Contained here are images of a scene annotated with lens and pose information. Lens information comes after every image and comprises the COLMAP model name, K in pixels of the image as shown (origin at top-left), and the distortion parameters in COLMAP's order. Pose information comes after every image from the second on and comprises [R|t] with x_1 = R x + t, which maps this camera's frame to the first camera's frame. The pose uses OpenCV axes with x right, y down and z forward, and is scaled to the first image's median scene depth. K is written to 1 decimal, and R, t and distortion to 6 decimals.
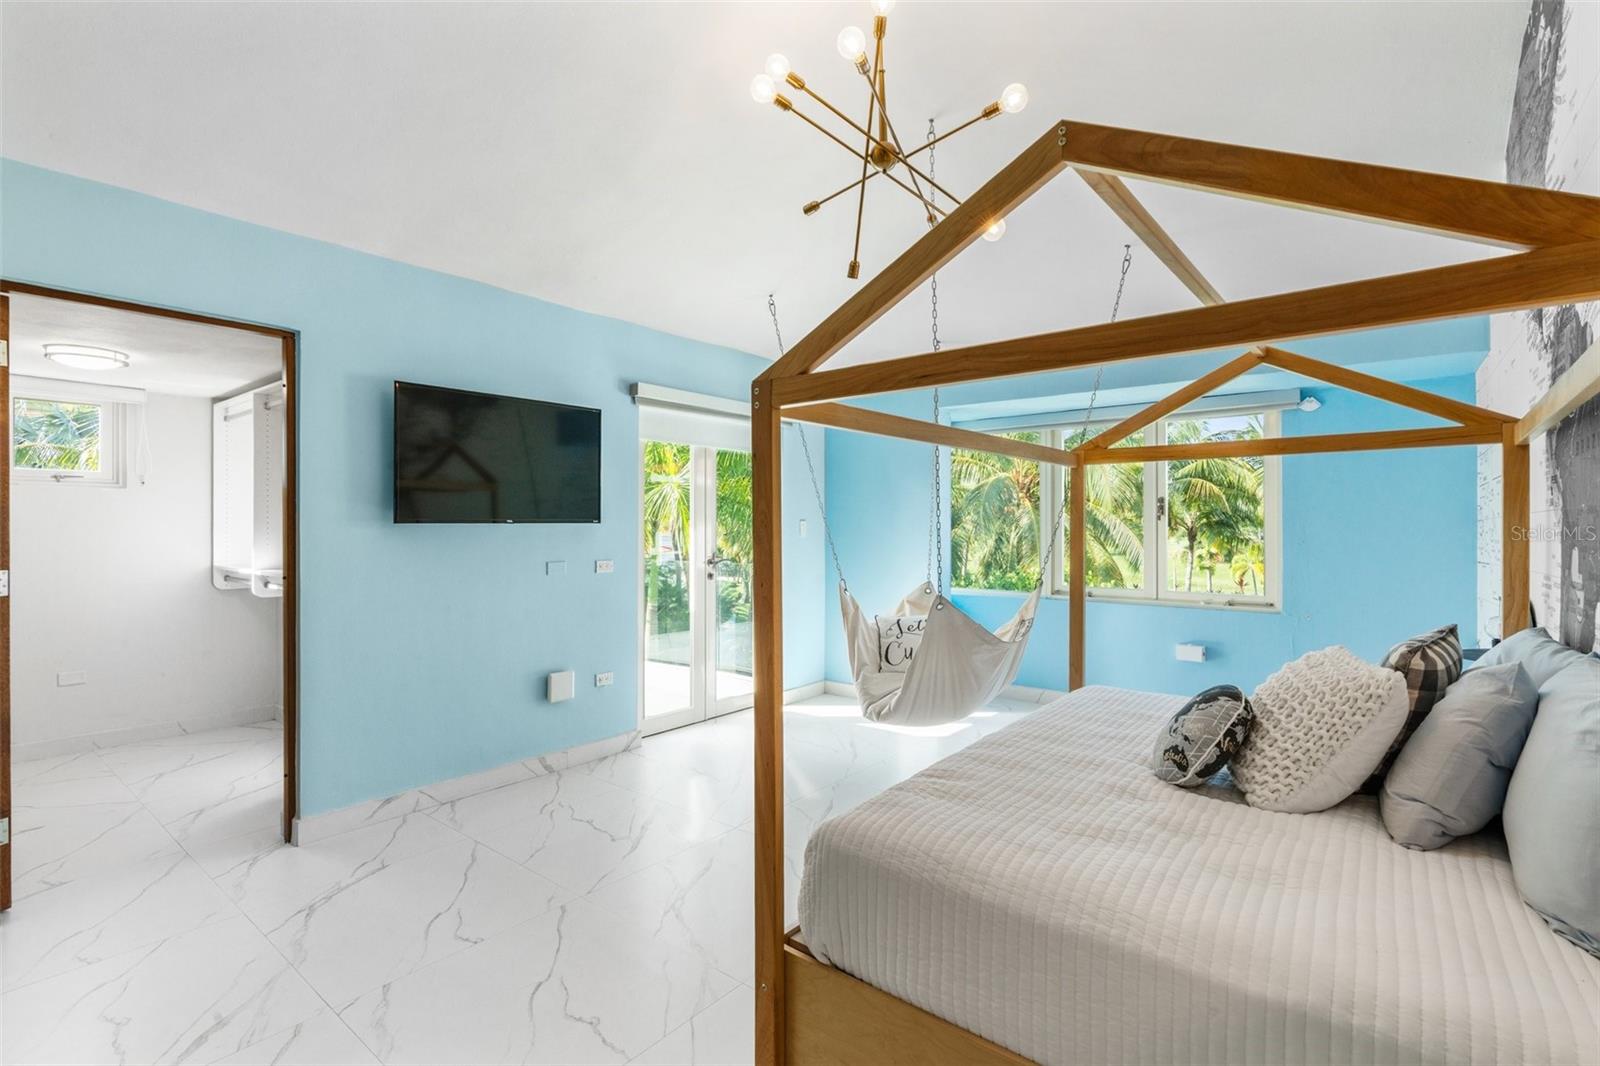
lens RADIAL K [[739.4, 0, 806.3], [0, 739.4, 523.4], [0, 0, 1]] dist [-0.011552, 0.004569]
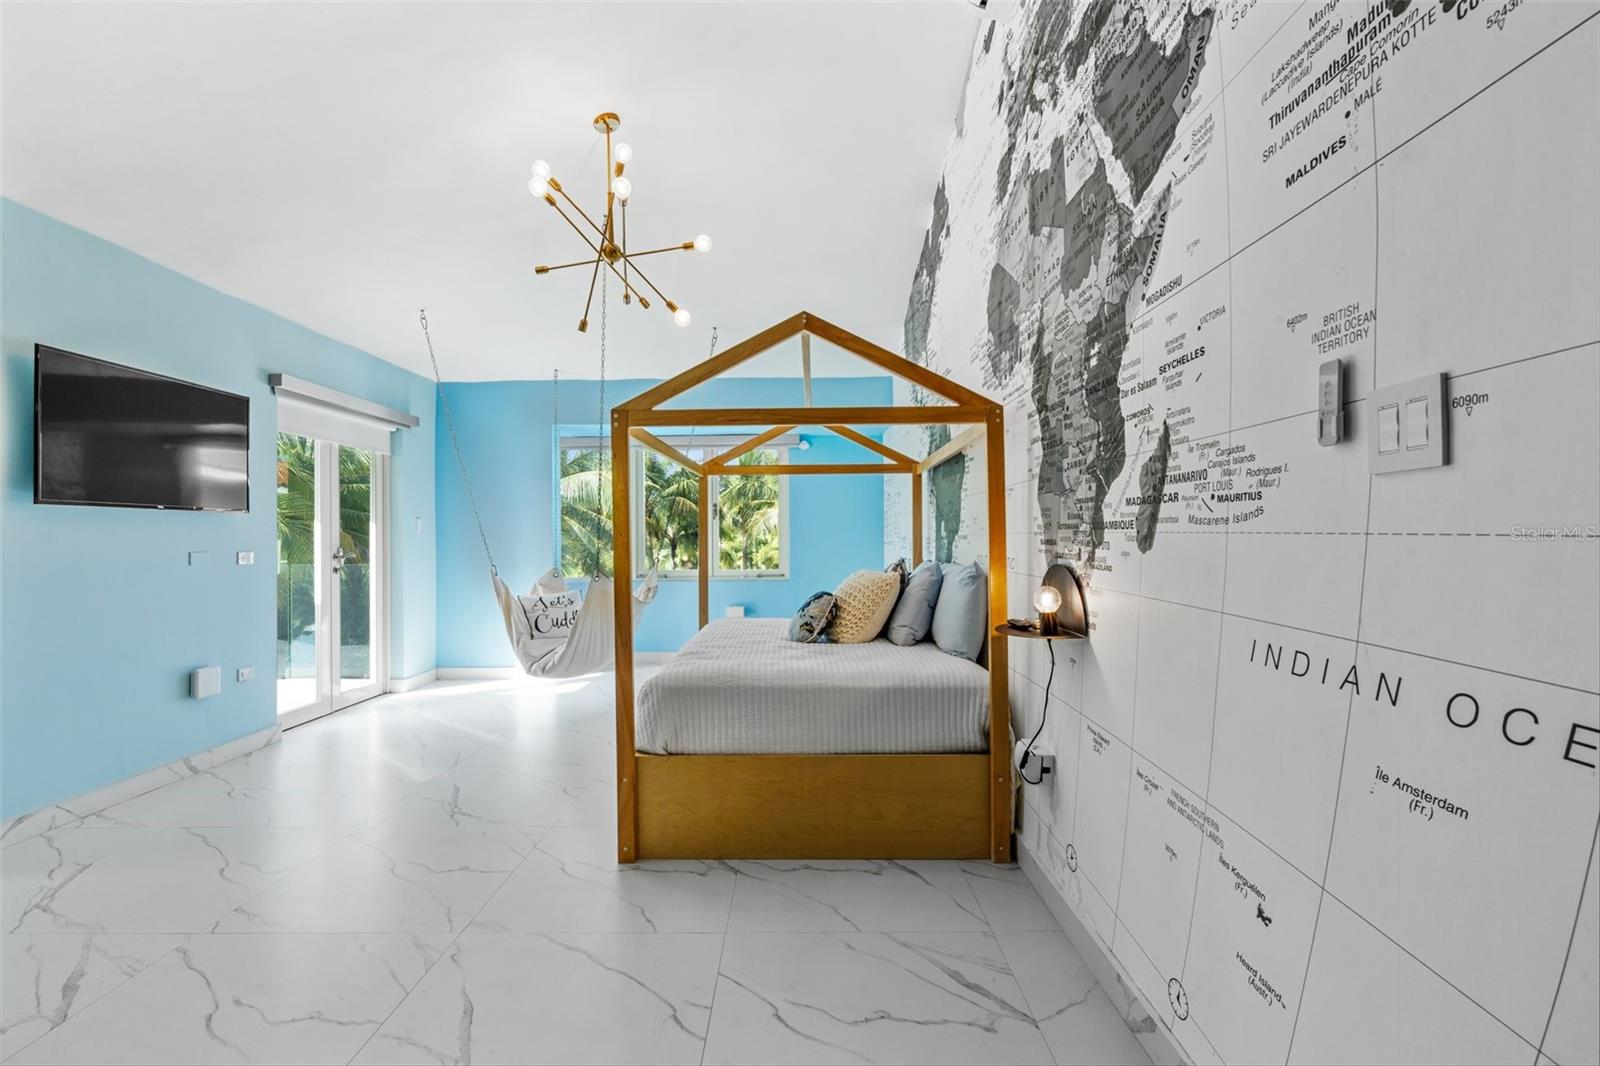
lens RADIAL K [[739.4, 0, 787.5], [0, 739.4, 538.2], [0, 0, 1]] dist [-0.011552, 0.004569]
pose [[0.783008, -0.003611, 0.622001, -0.518499], [0.006535, 0.999976, -0.002422, 0.064259], [-0.621978, 0.005961, 0.783012, -0.334177]]
